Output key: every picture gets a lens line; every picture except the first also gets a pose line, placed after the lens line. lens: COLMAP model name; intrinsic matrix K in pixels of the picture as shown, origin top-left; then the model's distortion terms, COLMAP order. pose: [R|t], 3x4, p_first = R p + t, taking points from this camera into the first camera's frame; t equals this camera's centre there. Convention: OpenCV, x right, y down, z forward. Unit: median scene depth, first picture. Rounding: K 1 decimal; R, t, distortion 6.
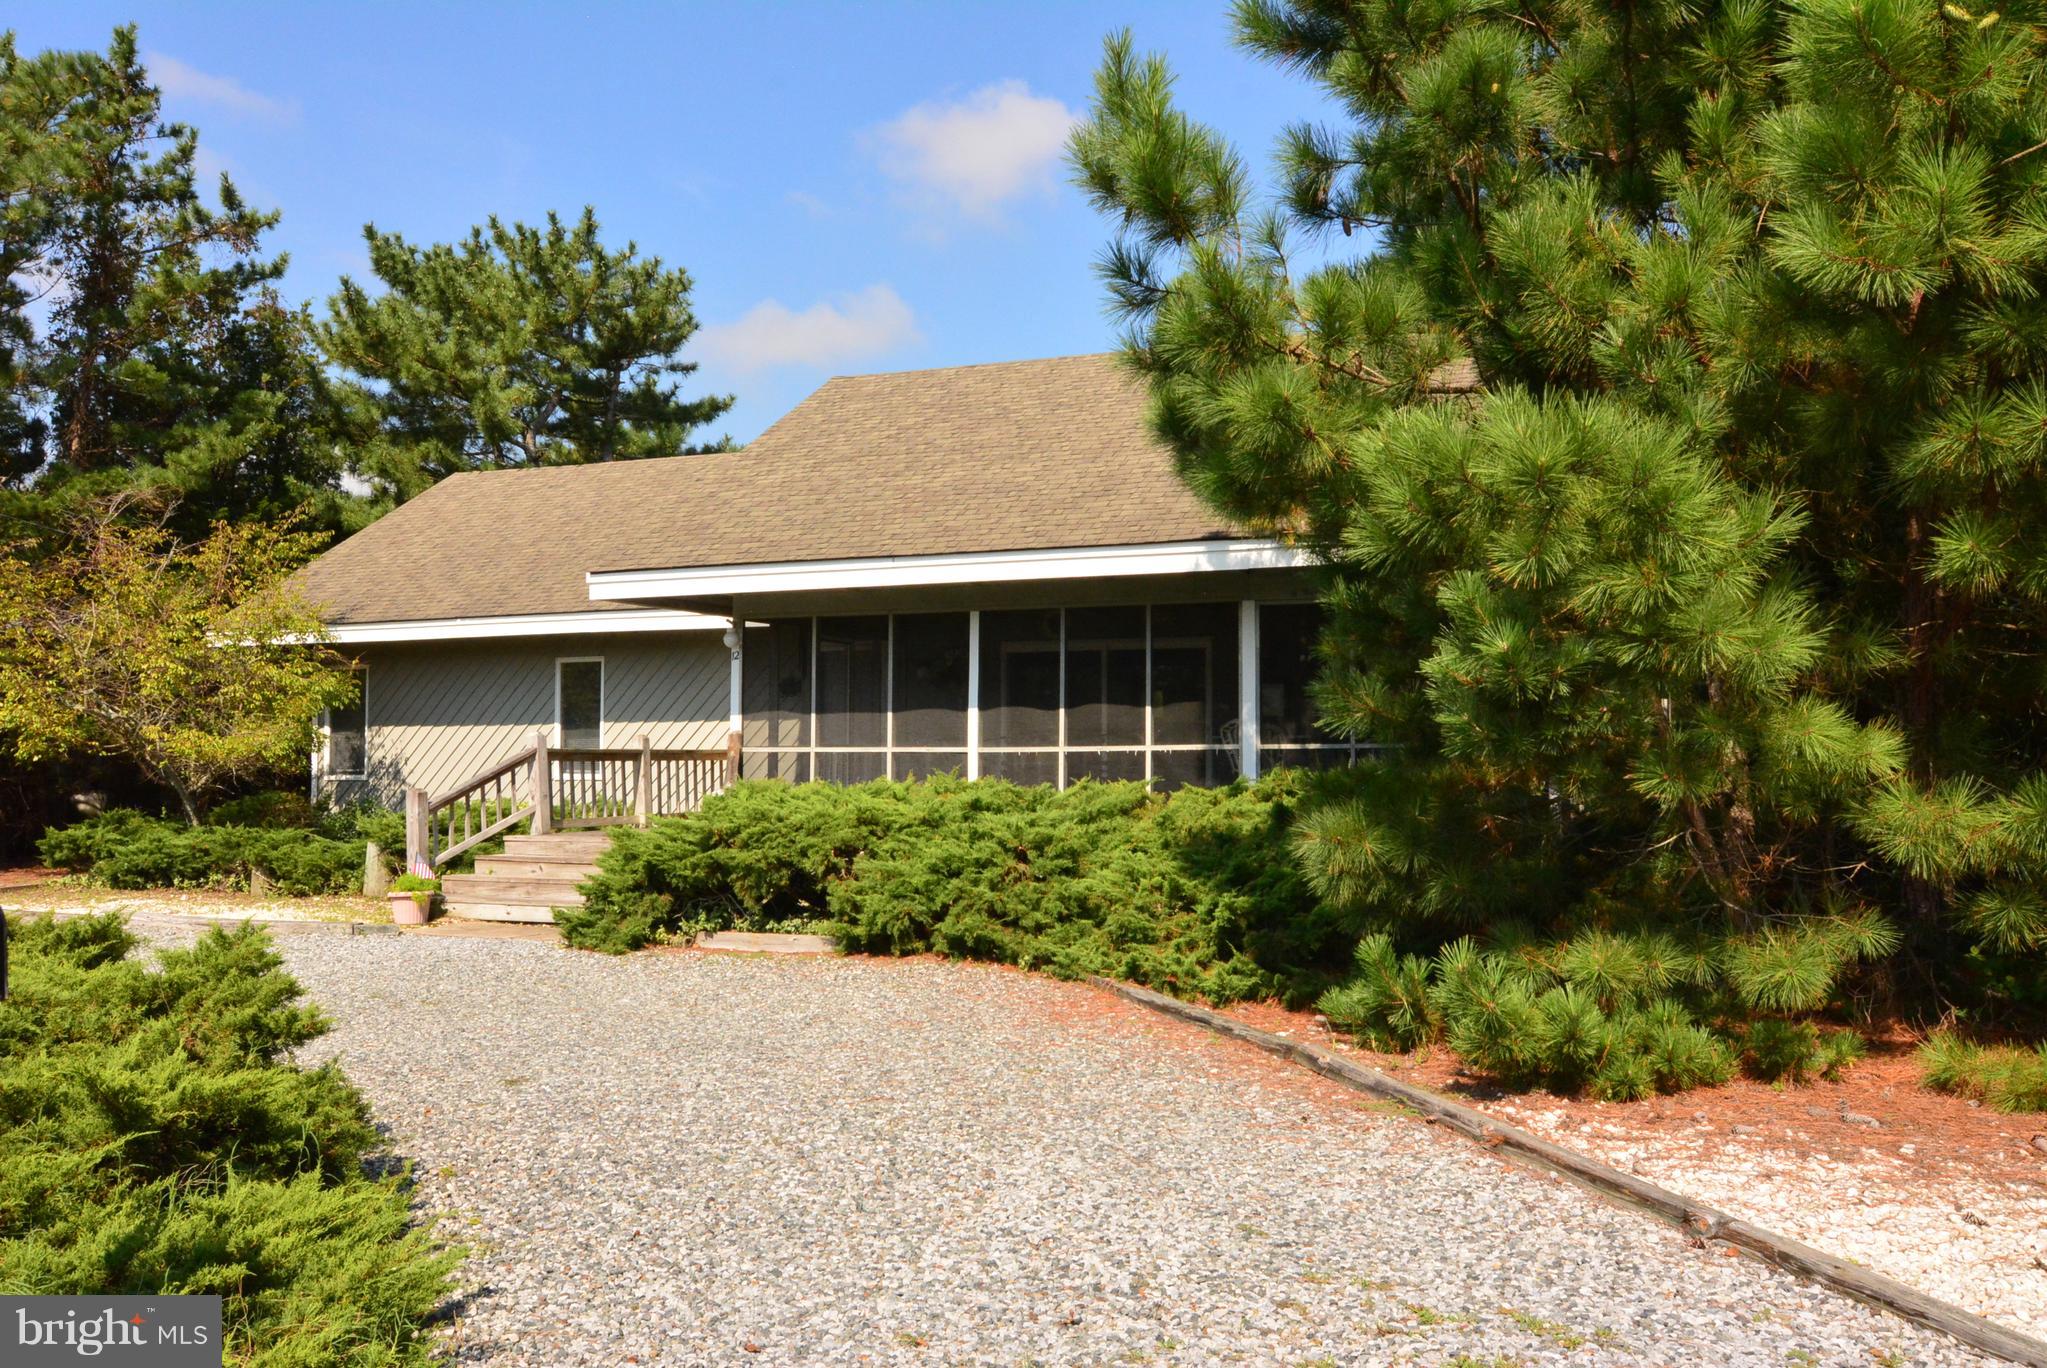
lens RADIAL K [[1646.8, 0, 1023.9], [0, 1646.8, 686.2], [0, 0, 1]] dist [-0.002449, 0.000898]
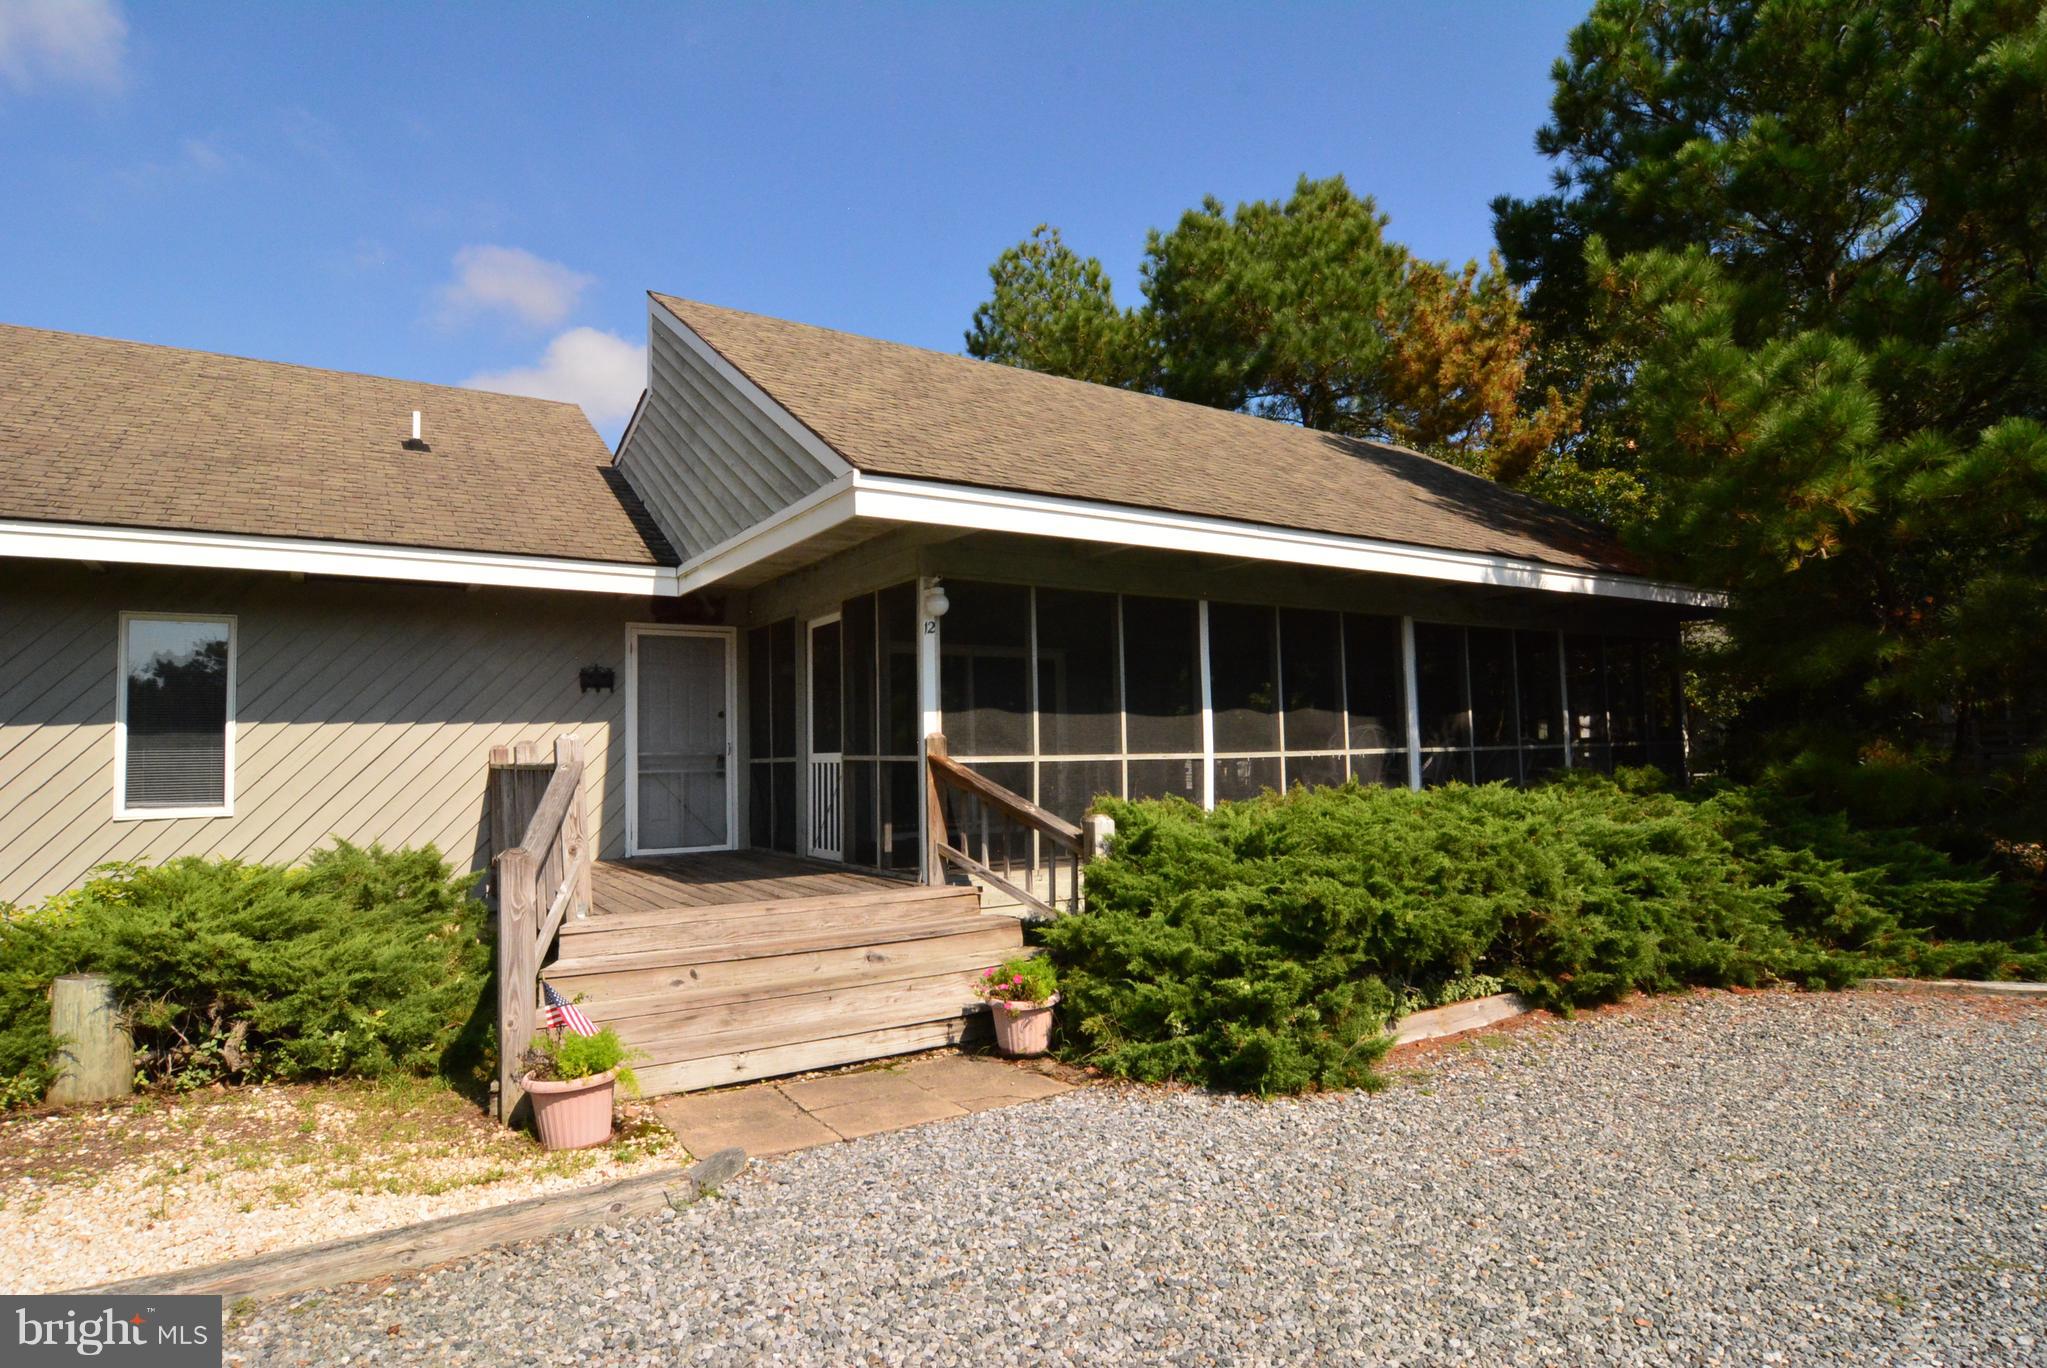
lens RADIAL K [[1090.3, 0, 1020.7], [0, 1090.3, 686.7], [0, 0, 1]] dist [-0.013907, -0.003362]
pose [[0.600889, 0.042256, 0.798215, -0.557306], [-0.018402, 0.999068, -0.039036, 0.025933], [-0.799121, 0.008768, 0.601106, 0.726174]]
